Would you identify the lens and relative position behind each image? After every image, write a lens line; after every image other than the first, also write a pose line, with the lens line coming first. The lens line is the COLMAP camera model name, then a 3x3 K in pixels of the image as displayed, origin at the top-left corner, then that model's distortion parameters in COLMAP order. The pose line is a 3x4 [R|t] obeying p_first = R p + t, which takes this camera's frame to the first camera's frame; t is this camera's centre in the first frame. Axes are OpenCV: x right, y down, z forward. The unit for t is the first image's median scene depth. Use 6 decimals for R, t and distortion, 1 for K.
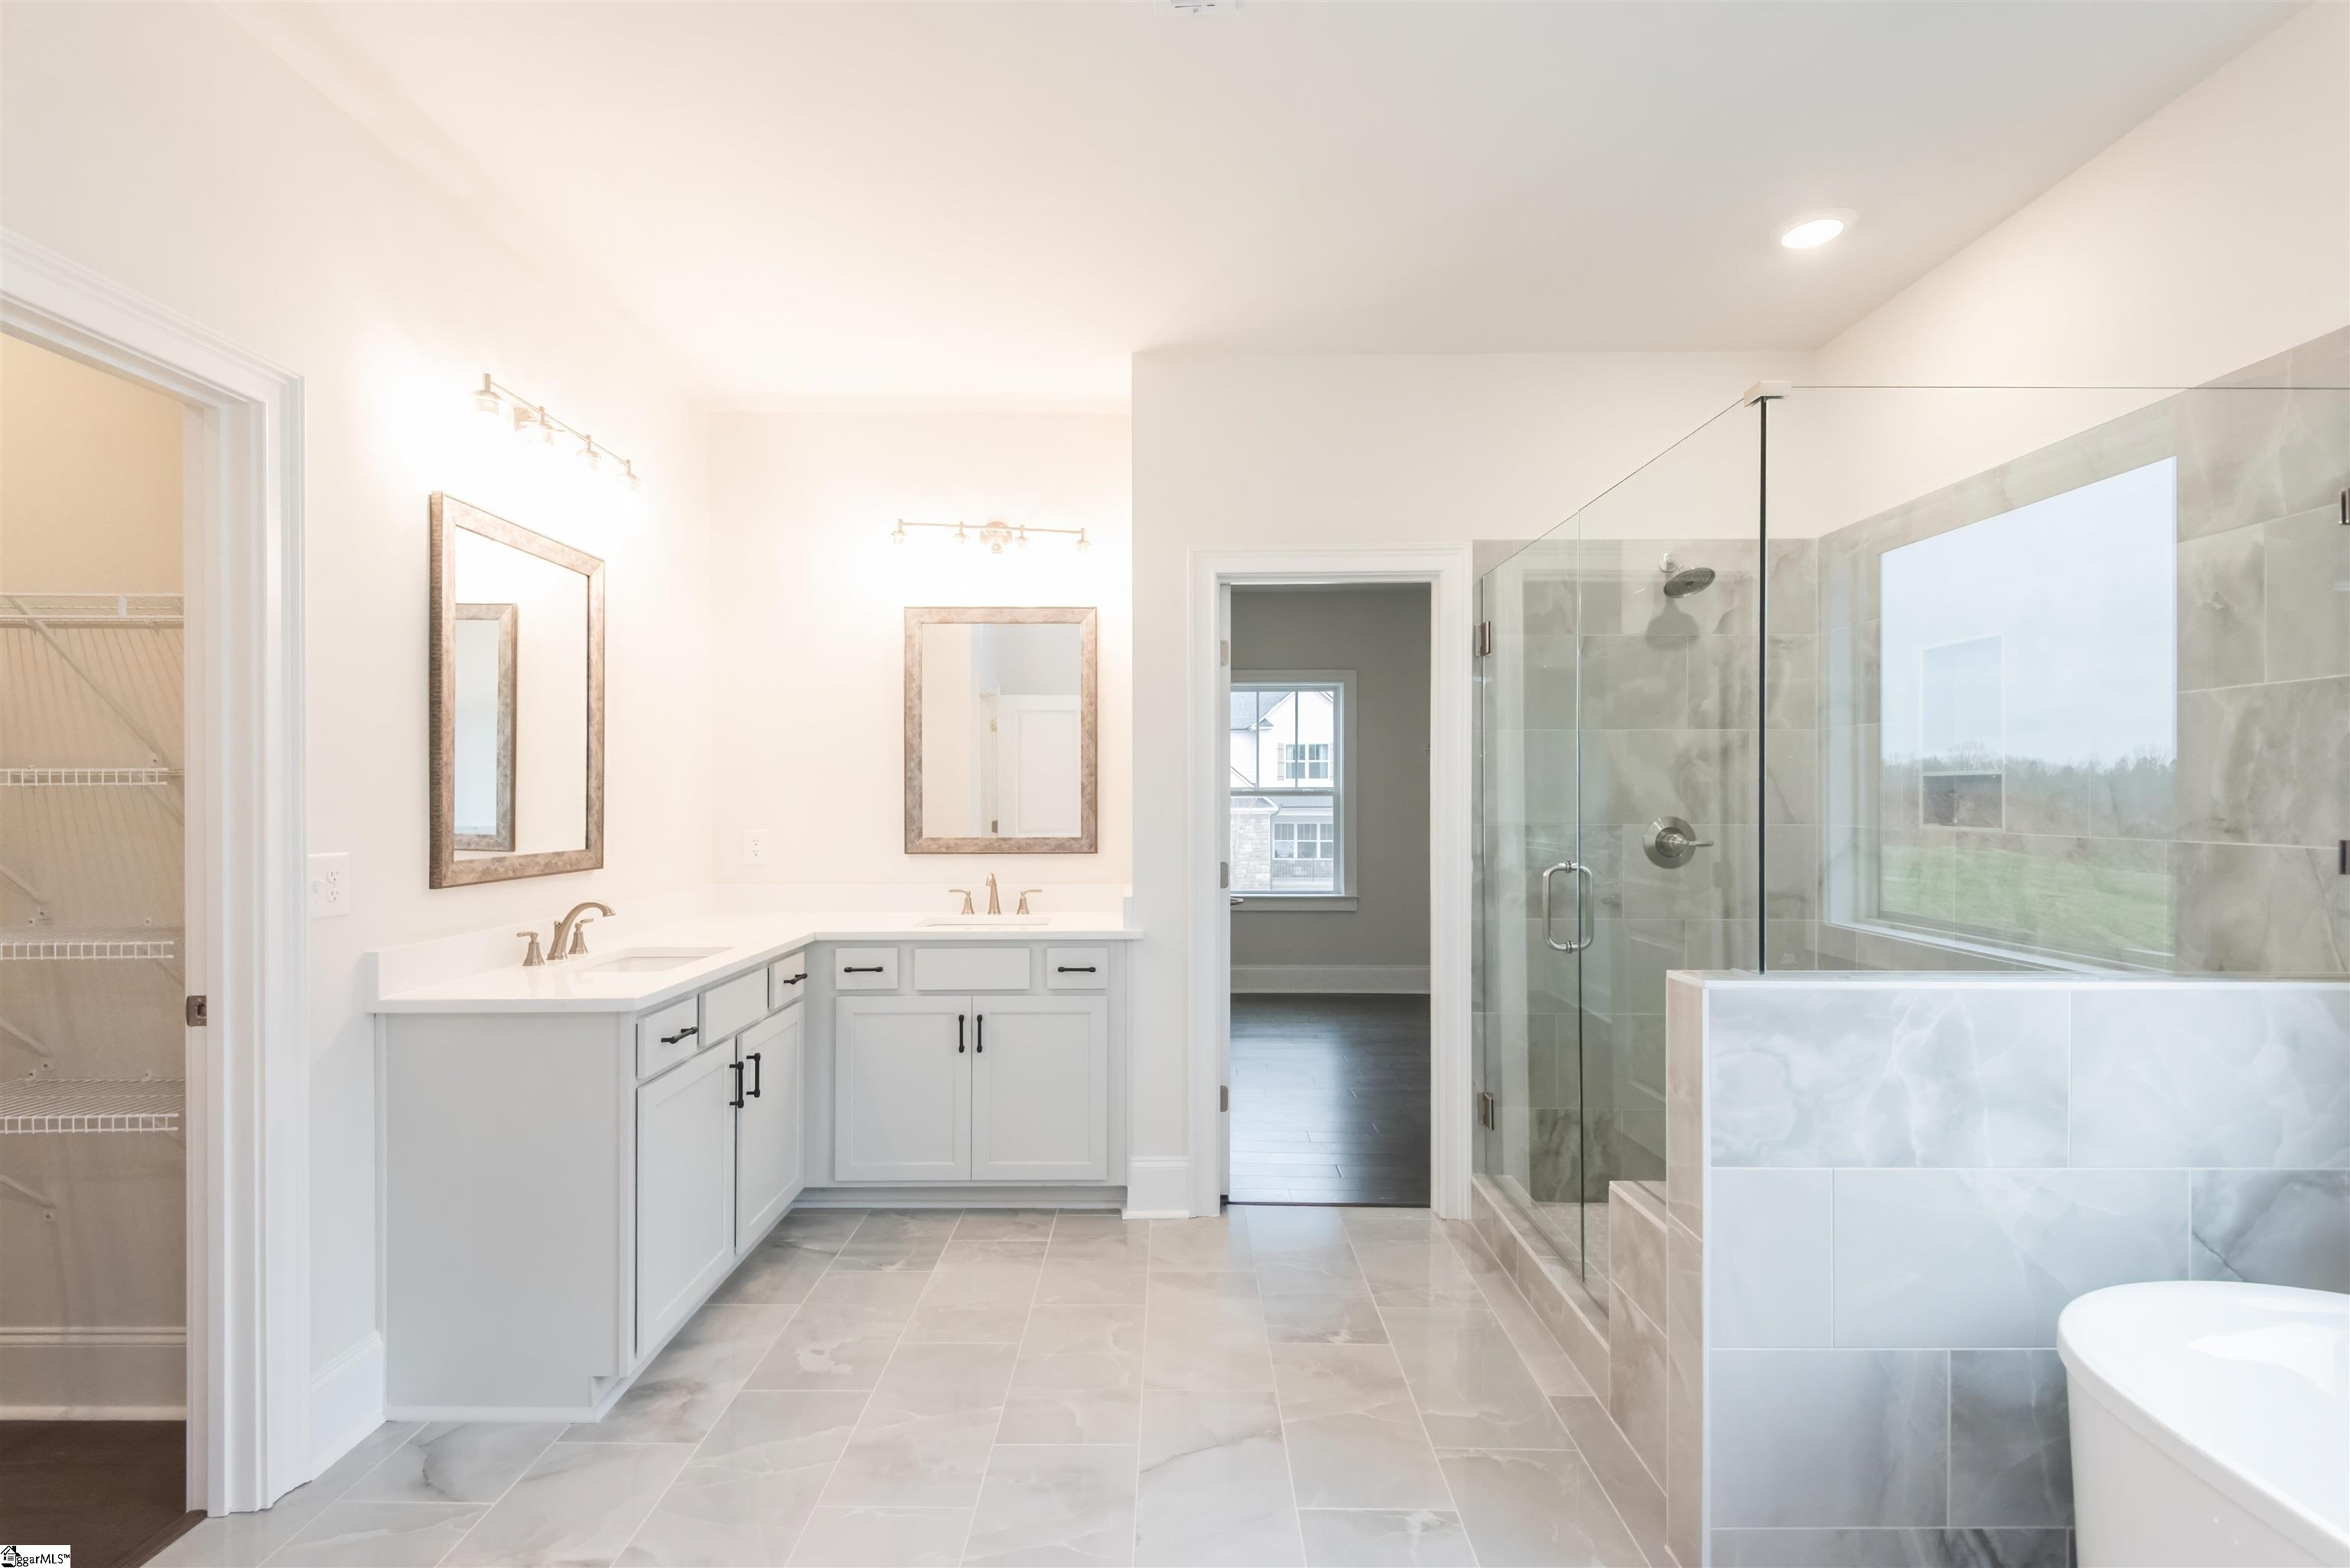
lens RADIAL K [[1087.0, 0, 1164.1], [0, 1087.0, 791.1], [0, 0, 1]] dist [0.001014, -0.000040]
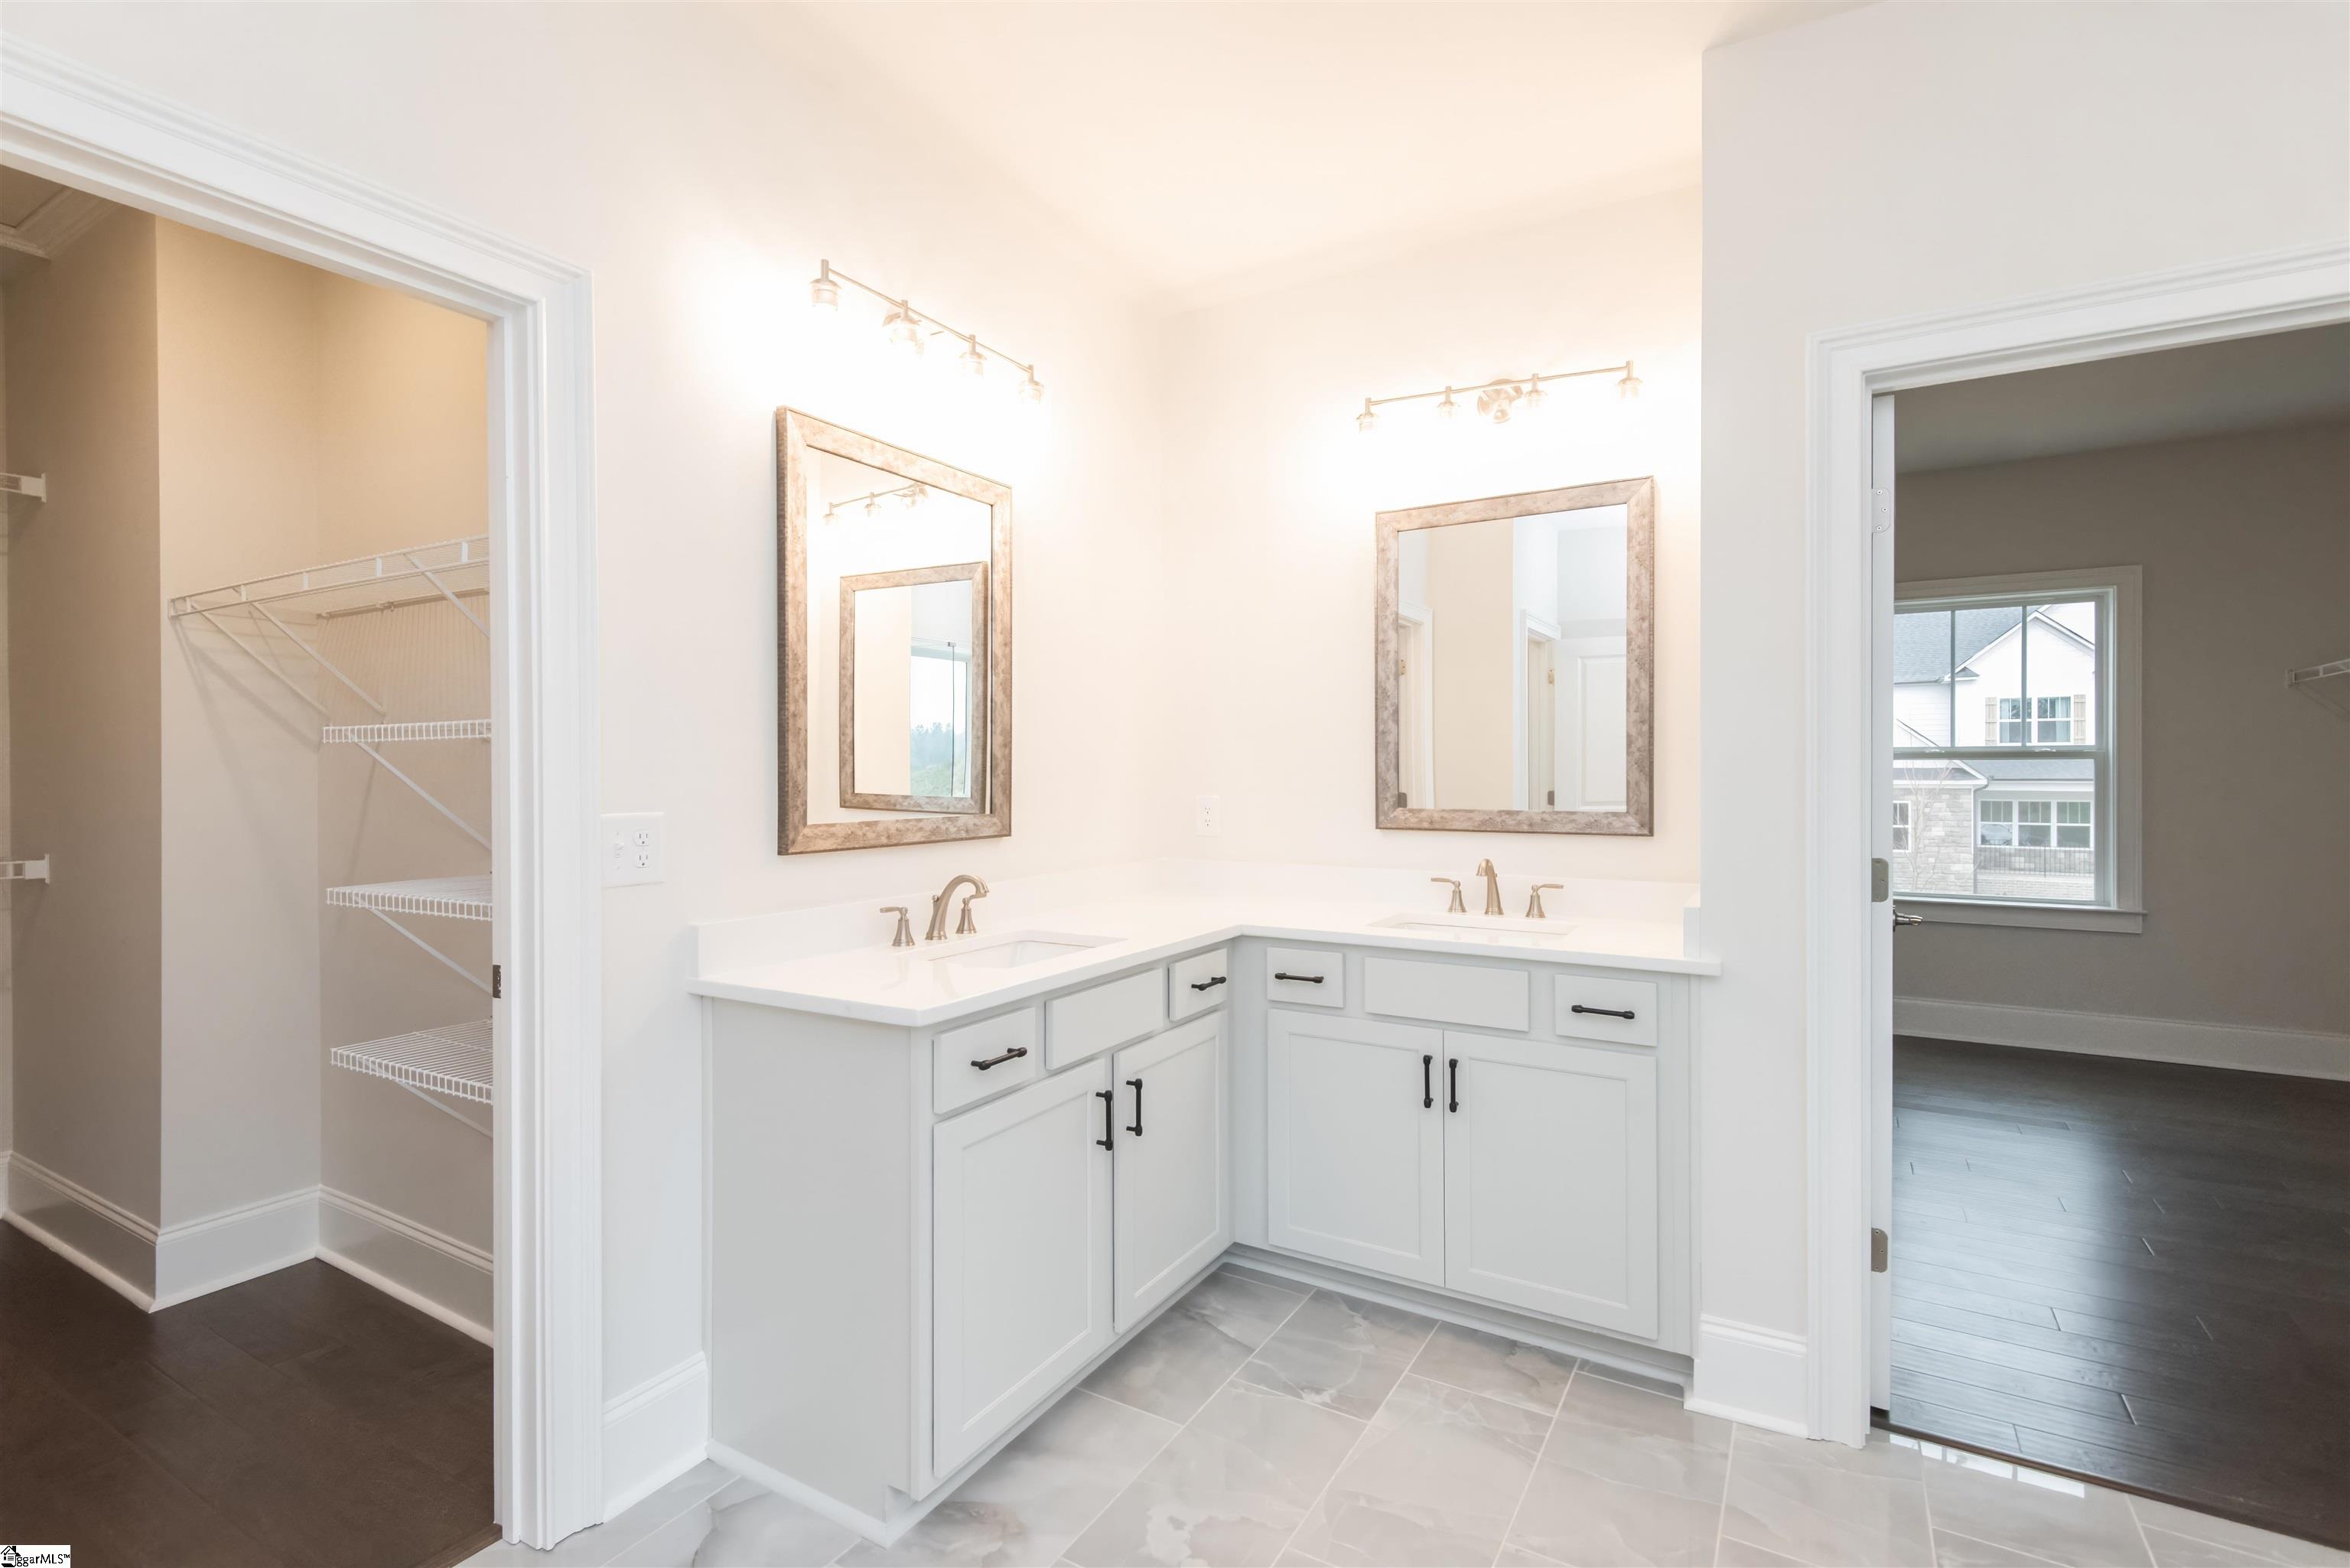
lens RADIAL K [[1091.1, 0, 1107.1], [0, 1091.1, 774.9], [0, 0, 1]] dist [0.040600, -0.030418]
pose [[0.843207, 0.001237, -0.537587, 0.025462], [0.005209, 0.999932, 0.010472, 0.011566], [0.537563, -0.011630, 0.843143, 0.277412]]
